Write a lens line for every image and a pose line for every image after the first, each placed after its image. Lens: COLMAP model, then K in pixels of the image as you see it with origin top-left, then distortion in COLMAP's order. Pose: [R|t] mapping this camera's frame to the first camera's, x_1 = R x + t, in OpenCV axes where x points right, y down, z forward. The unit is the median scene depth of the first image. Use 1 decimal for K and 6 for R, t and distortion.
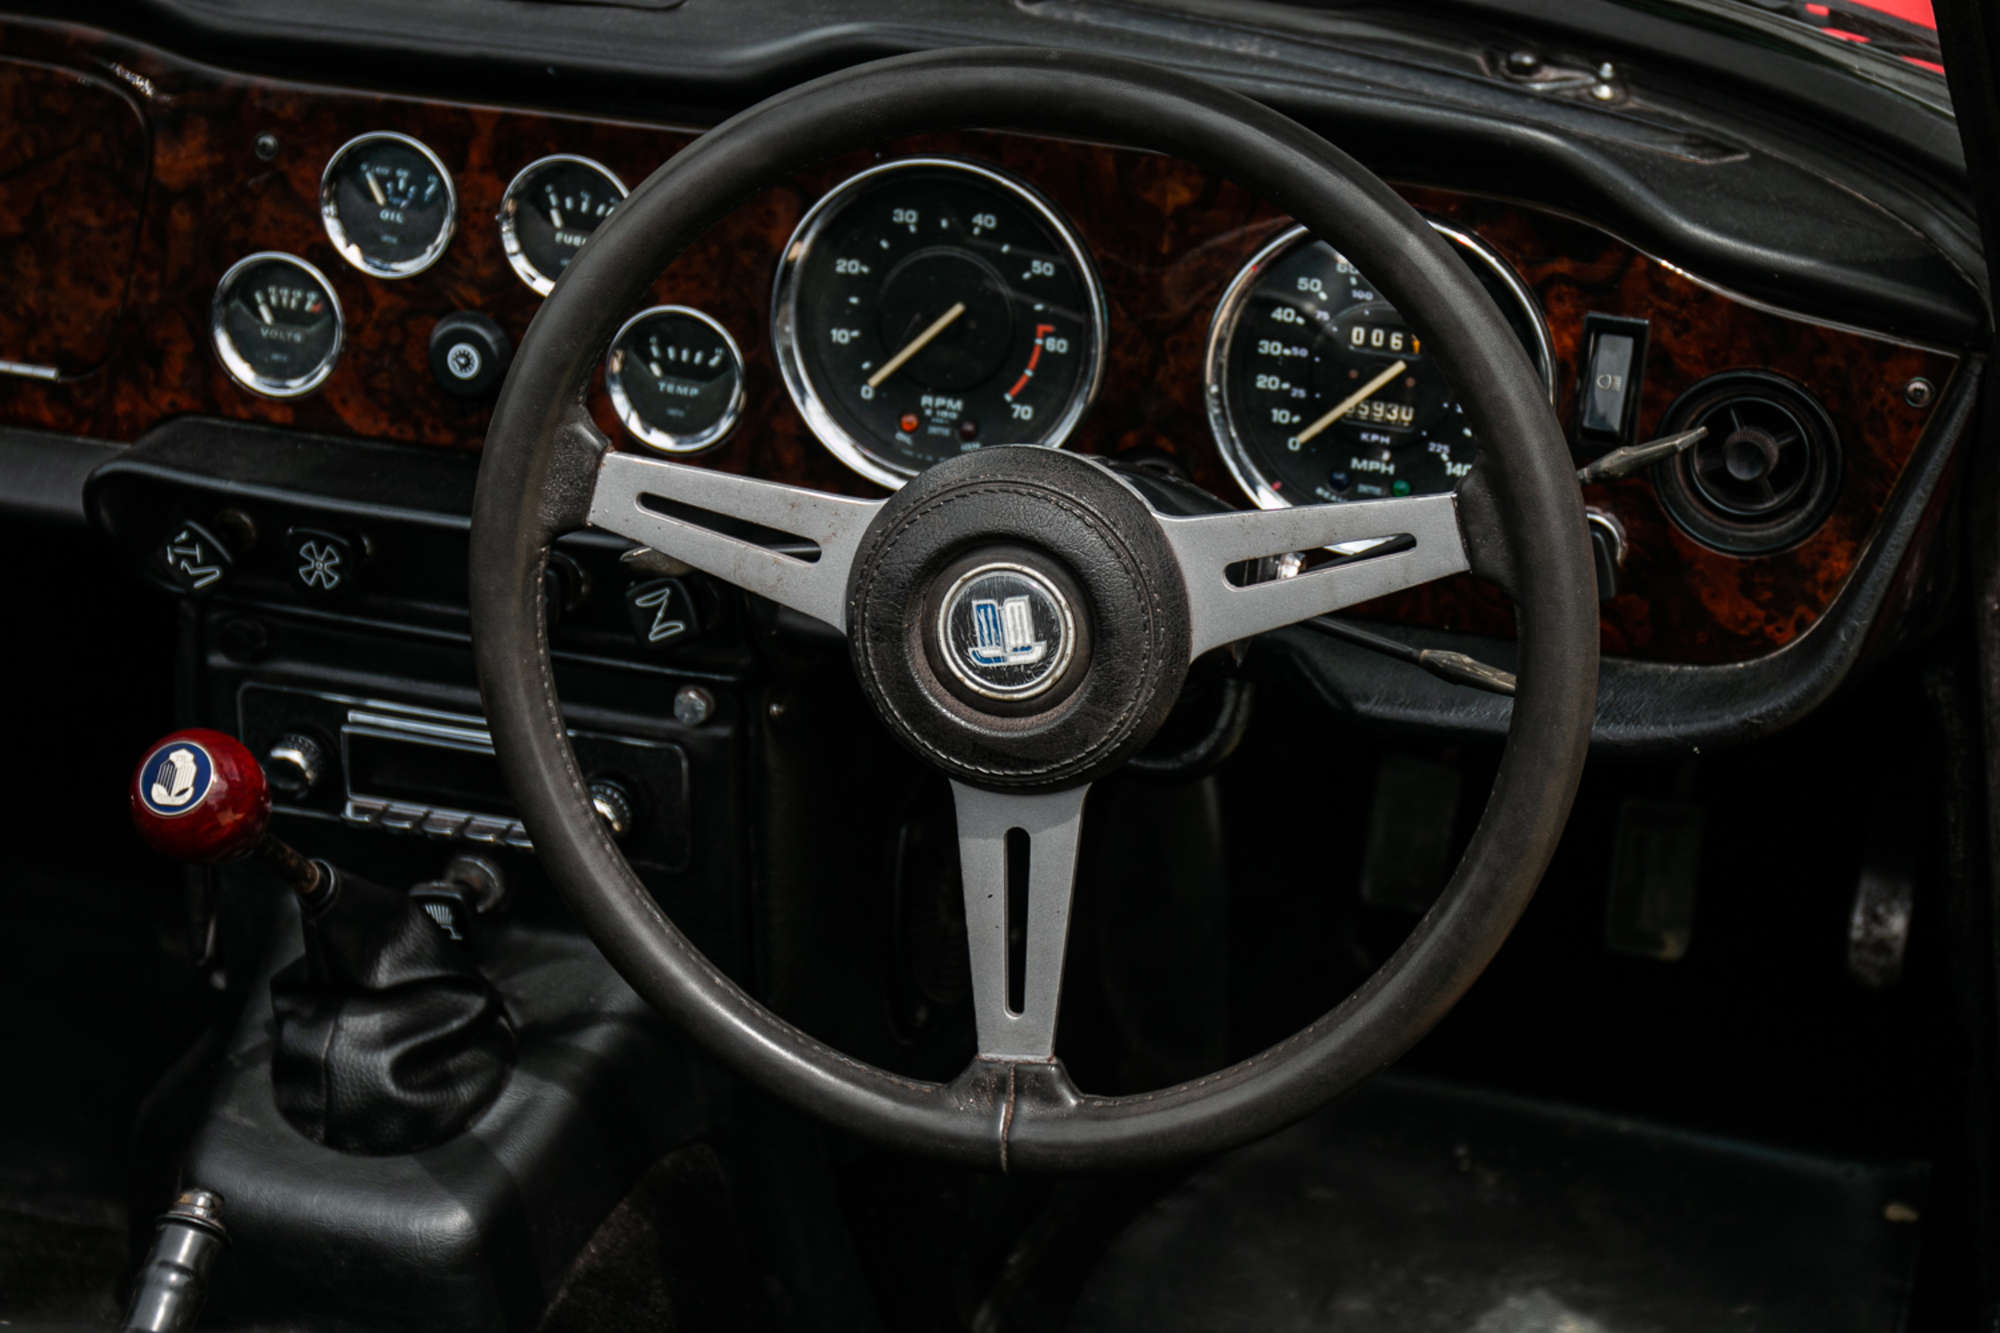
lens RADIAL K [[4083.3, 0, 1006.0], [0, 4083.3, 650.7], [0, 0, 1]] dist [0.026193, 0.000000]
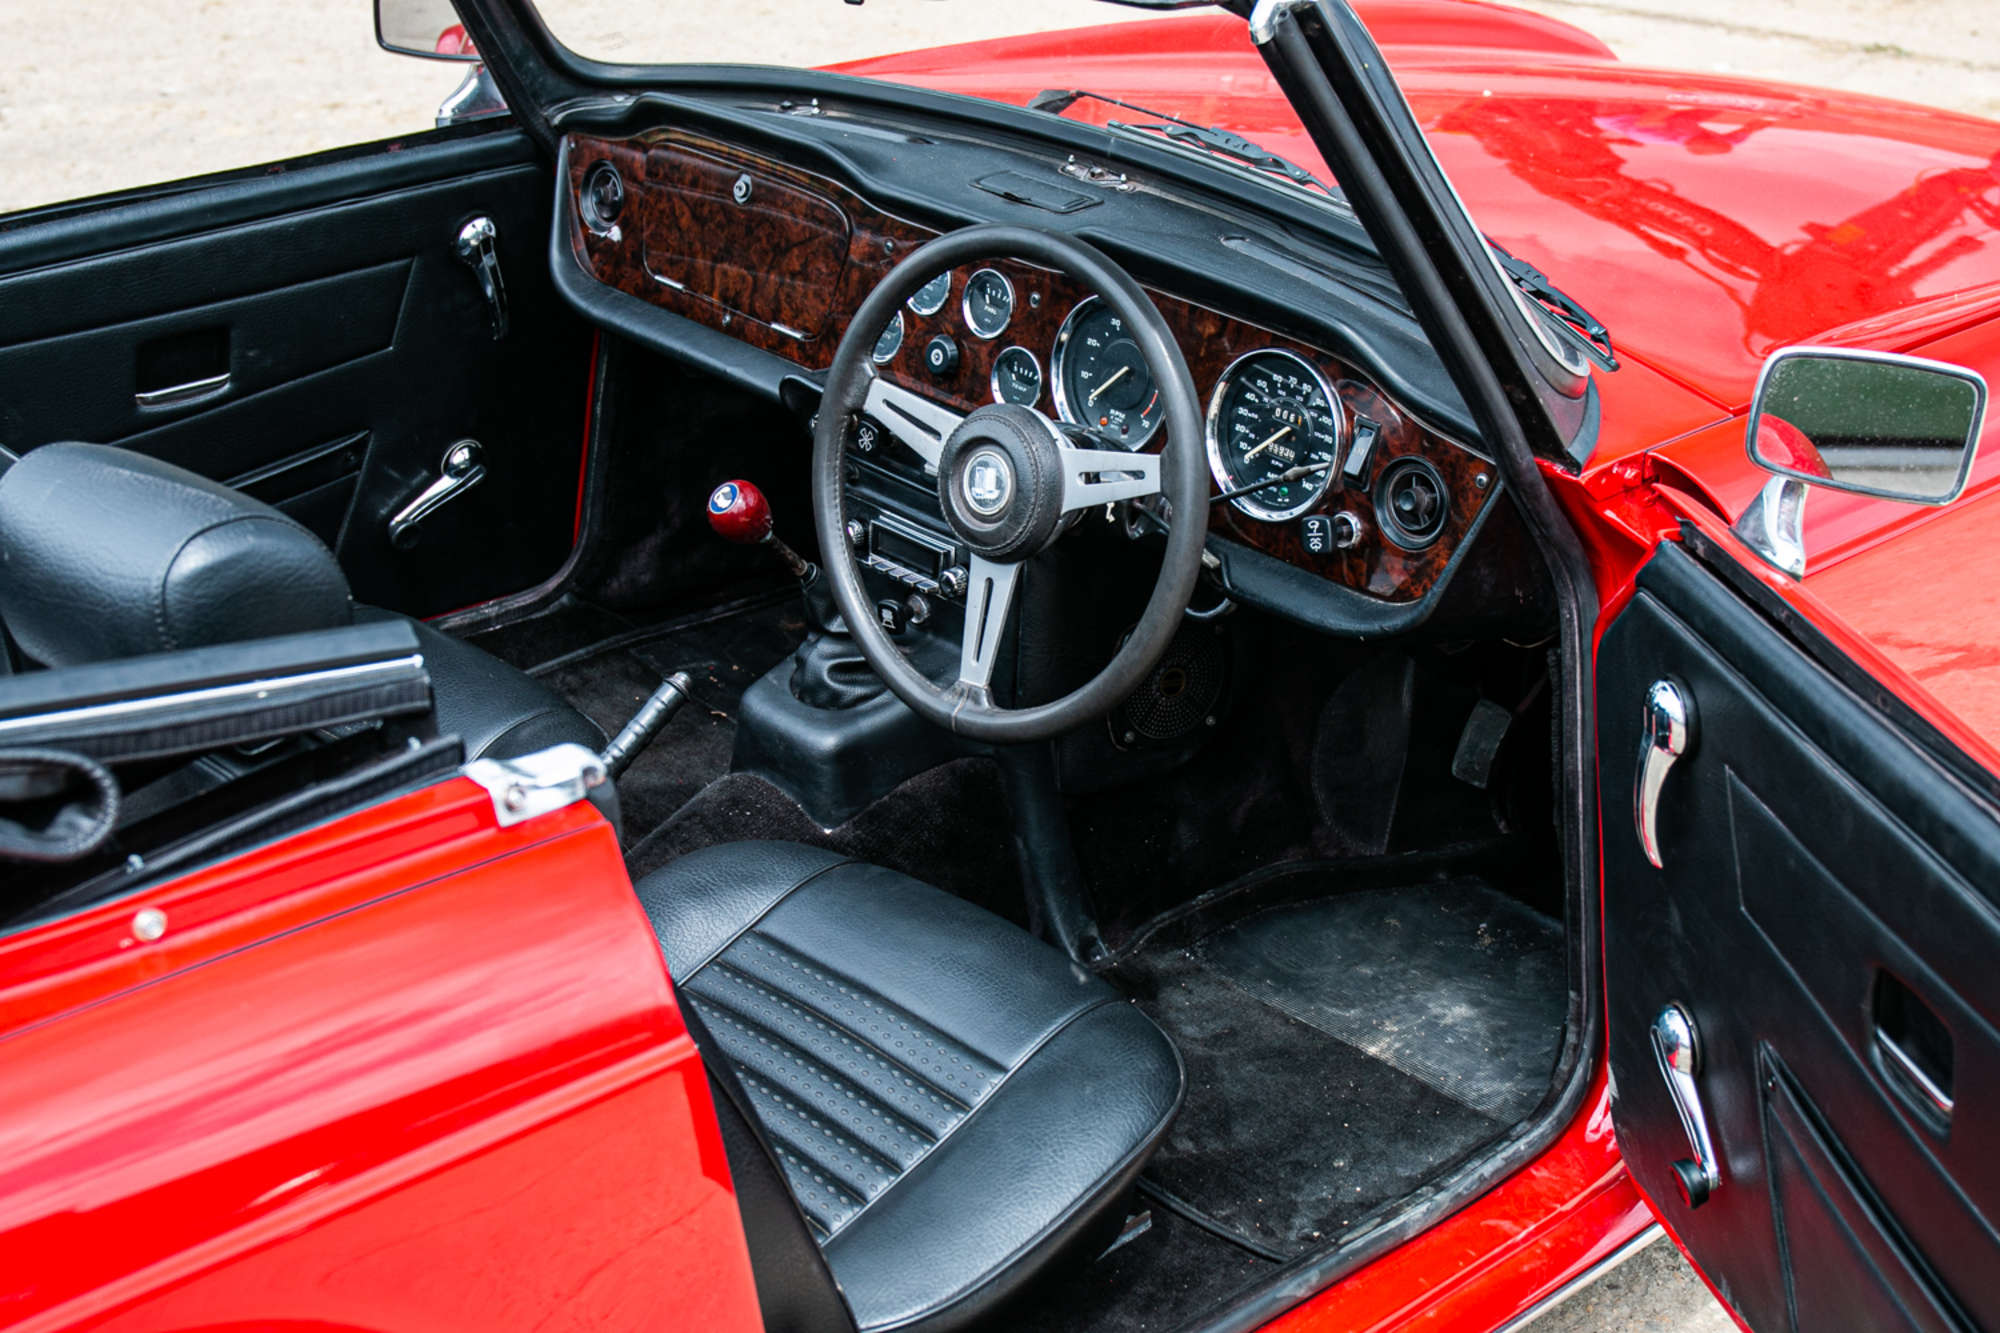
lens RADIAL K [[3005.9, 0, 997.2], [0, 3005.9, 667.9], [0, 0, 1]] dist [-0.092510, 0.000000]
pose [[0.861122, 0.221875, -0.457428, 0.655765], [-0.242204, 0.970115, 0.014596, 0.057145], [0.446996, 0.098222, 0.889127, -0.373657]]
